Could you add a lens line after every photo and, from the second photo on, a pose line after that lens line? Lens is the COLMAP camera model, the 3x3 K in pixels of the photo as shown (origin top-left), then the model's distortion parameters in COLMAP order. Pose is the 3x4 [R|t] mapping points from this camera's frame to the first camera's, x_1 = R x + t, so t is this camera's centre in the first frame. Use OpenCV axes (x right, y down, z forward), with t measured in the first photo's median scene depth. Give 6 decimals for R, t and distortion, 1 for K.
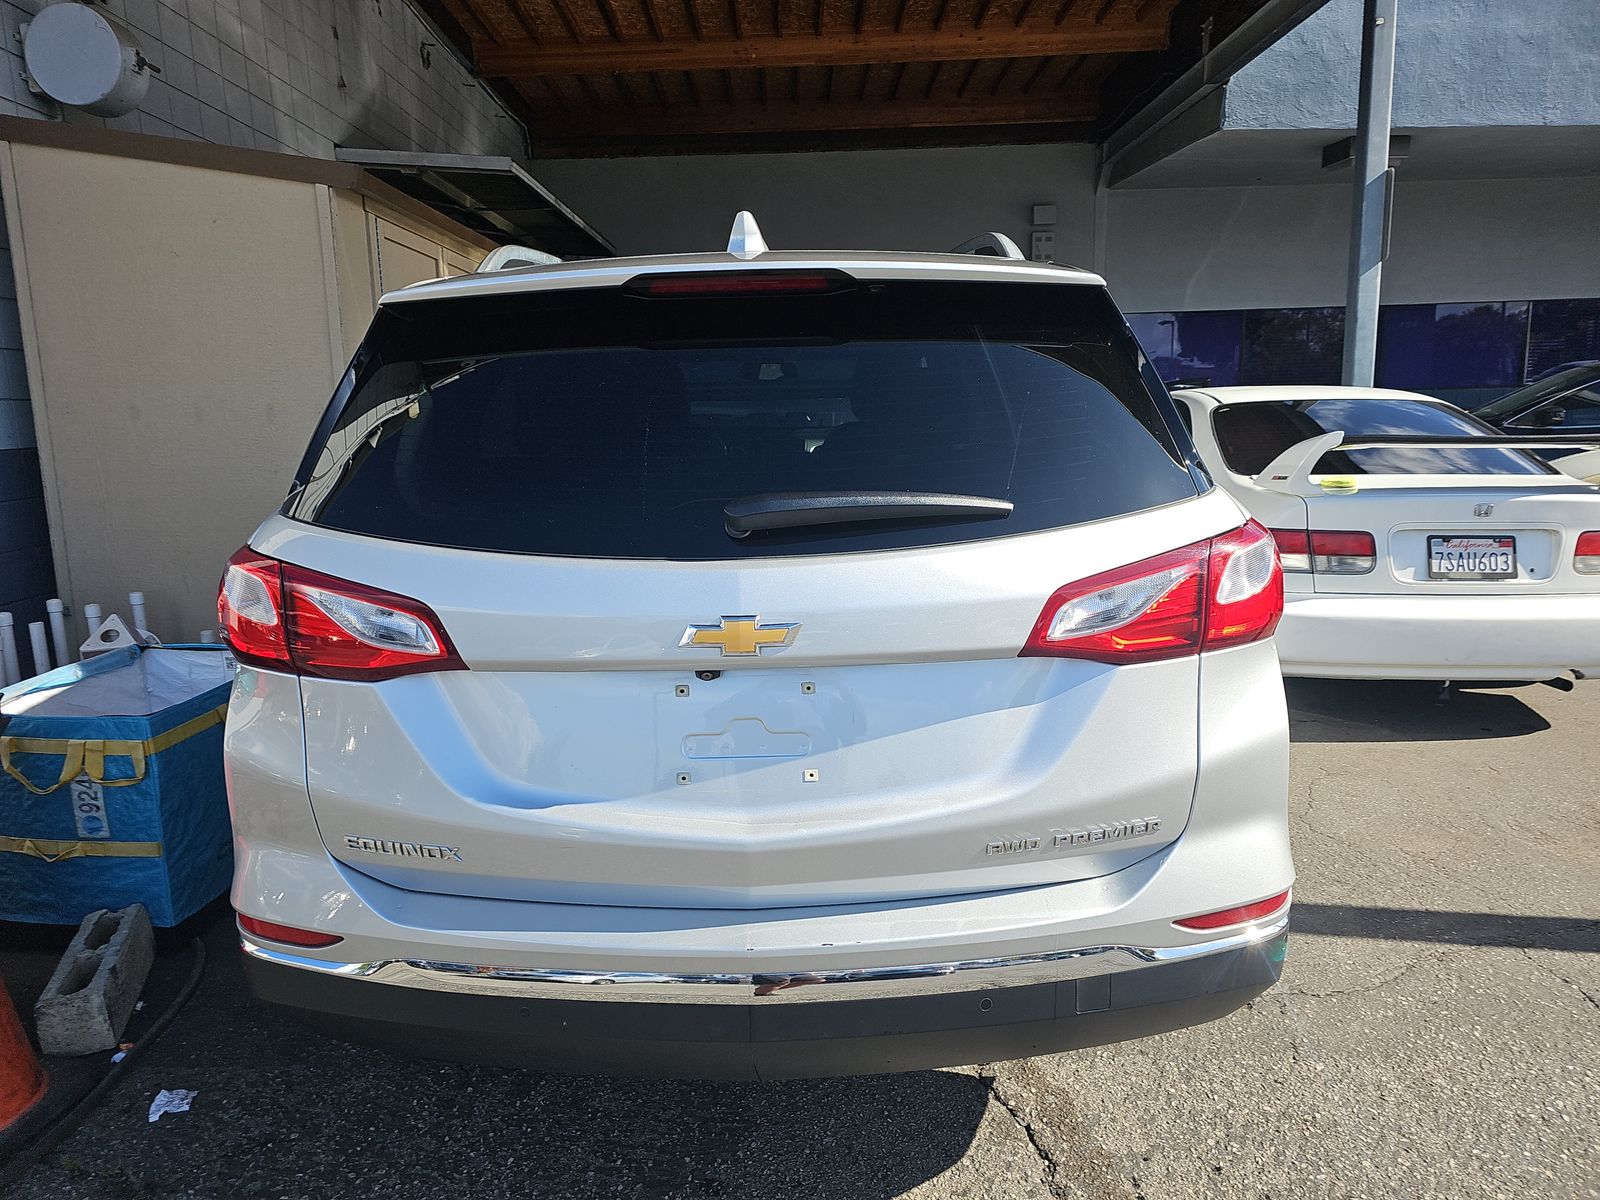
lens RADIAL K [[1180.8, 0, 800.0], [0, 1180.8, 600.0], [0, 0, 1]] dist [0.063153, -0.069180]
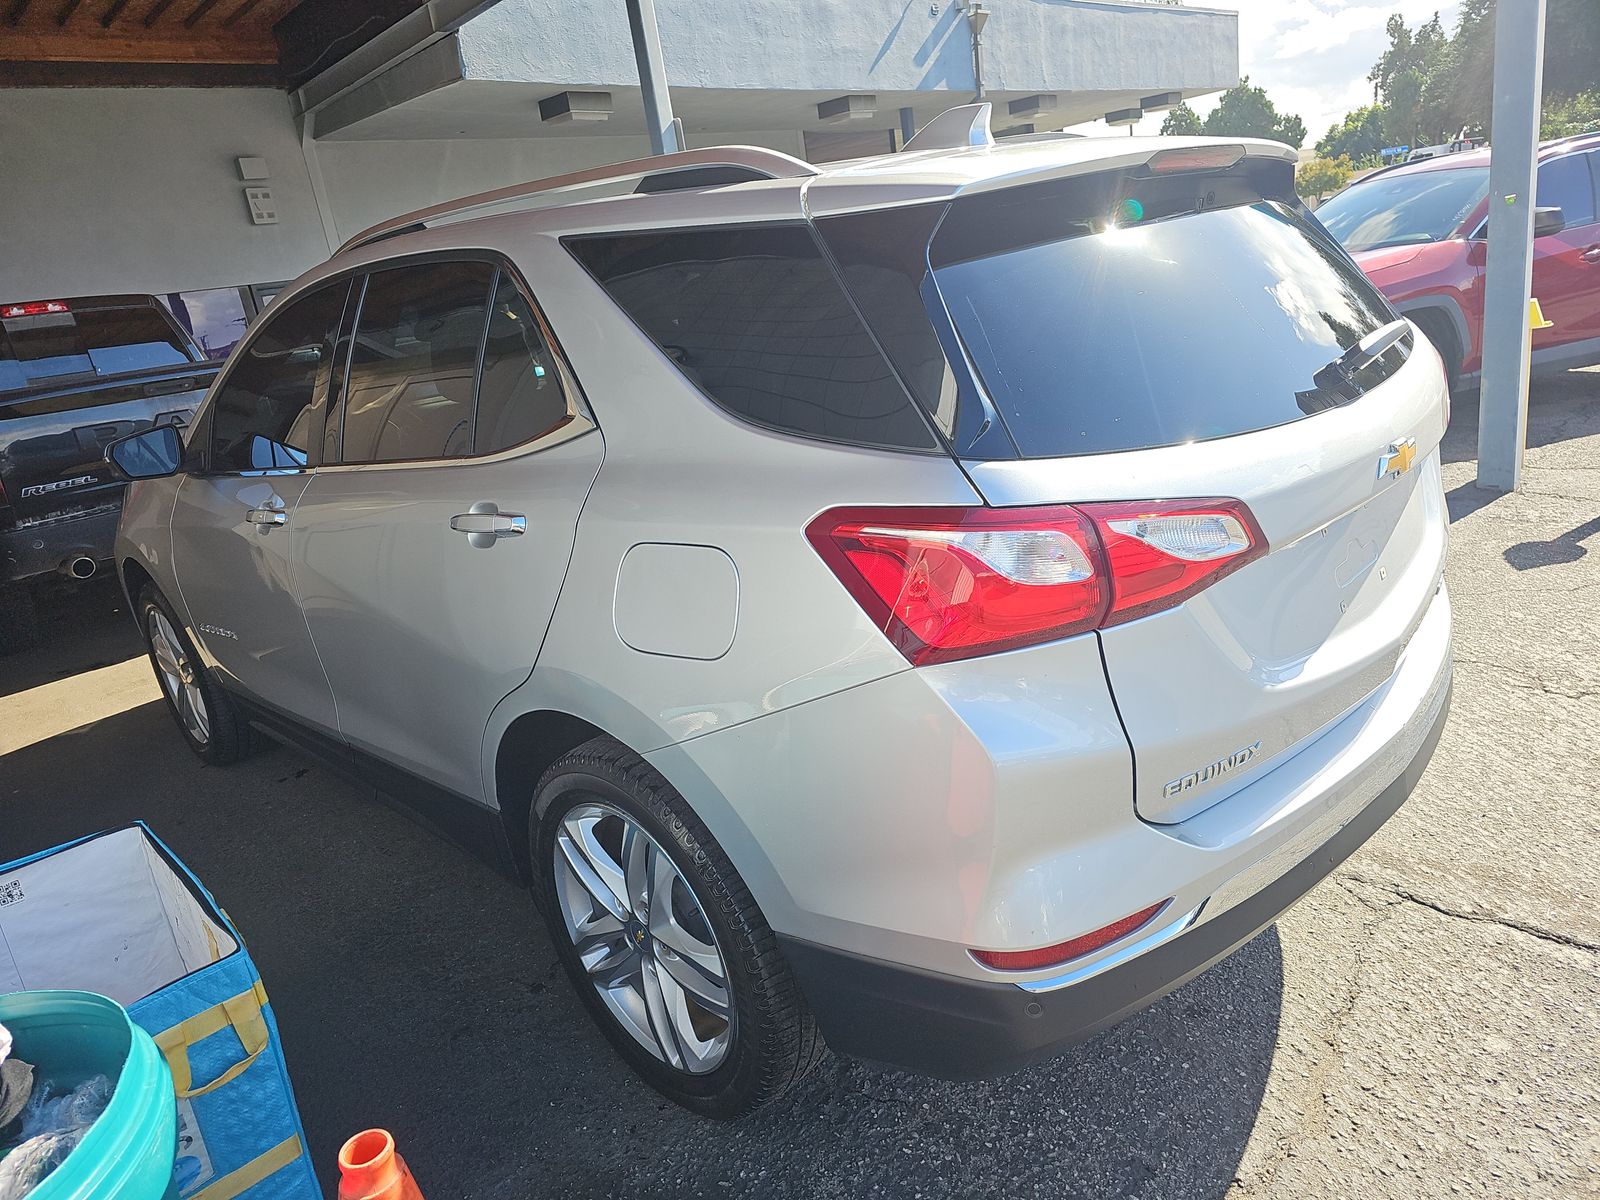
lens RADIAL K [[1180.8, 0, 800.0], [0, 1180.8, 600.0], [0, 0, 1]] dist [0.063153, -0.069180]
pose [[0.646664, -0.271196, 0.712936, -0.256336], [0.256990, 0.957478, 0.131116, -0.027326], [-0.718179, 0.098429, 0.688862, 0.123651]]
